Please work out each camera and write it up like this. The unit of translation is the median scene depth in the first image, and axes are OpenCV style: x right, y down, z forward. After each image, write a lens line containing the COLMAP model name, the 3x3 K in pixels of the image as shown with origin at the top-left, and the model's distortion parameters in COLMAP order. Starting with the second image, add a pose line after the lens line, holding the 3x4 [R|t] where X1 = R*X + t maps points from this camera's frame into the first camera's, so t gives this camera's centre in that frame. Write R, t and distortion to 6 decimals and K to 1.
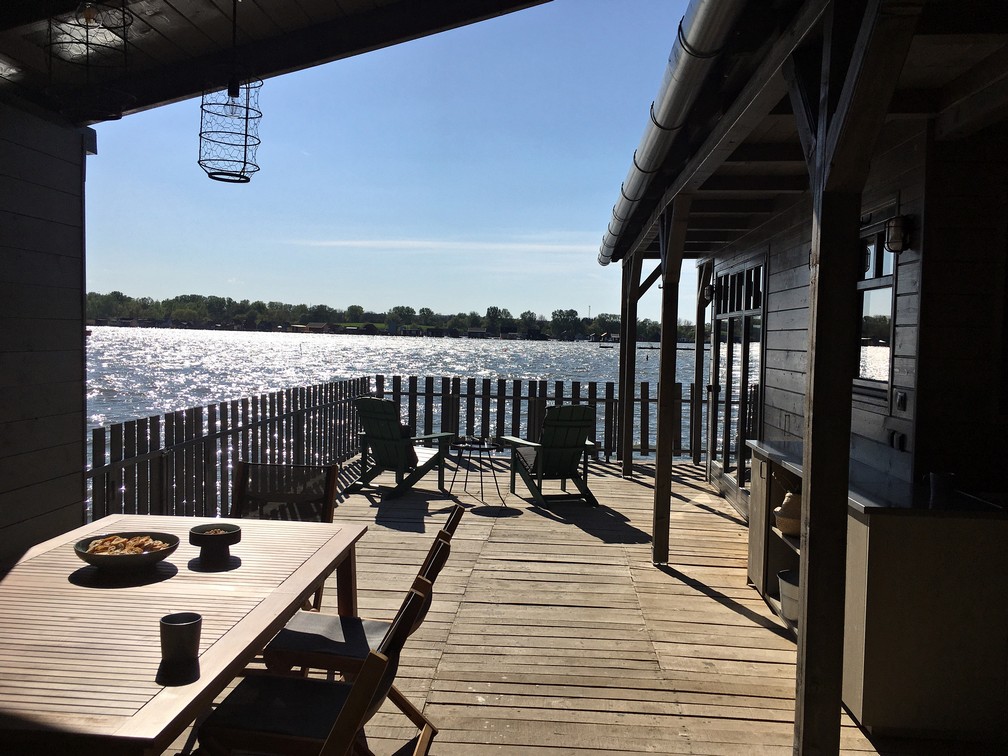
lens RADIAL K [[890.2, 0, 504.0], [0, 890.2, 378.0], [0, 0, 1]] dist [0.050439, -0.000047]
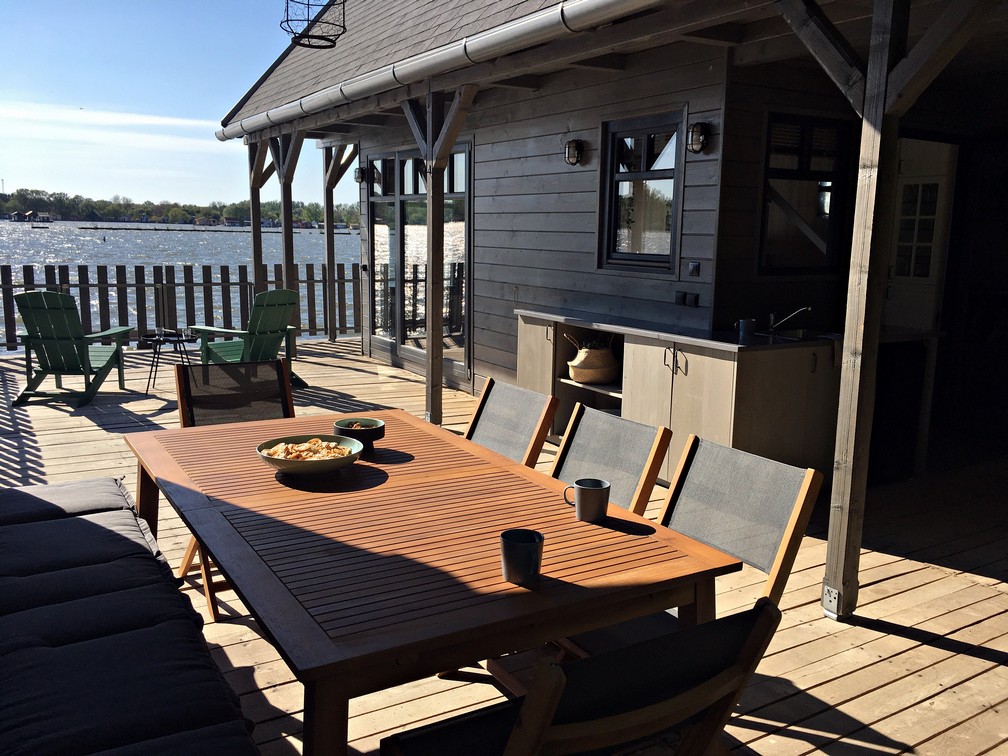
lens RADIAL K [[869.9, 0, 504.0], [0, 869.9, 378.0], [0, 0, 1]] dist [0.082044, 0.004008]
pose [[0.821337, -0.108824, 0.559967, -0.267922], [0.031330, 0.988759, 0.146202, -0.006481], [-0.569582, -0.102538, 0.815513, 0.049153]]
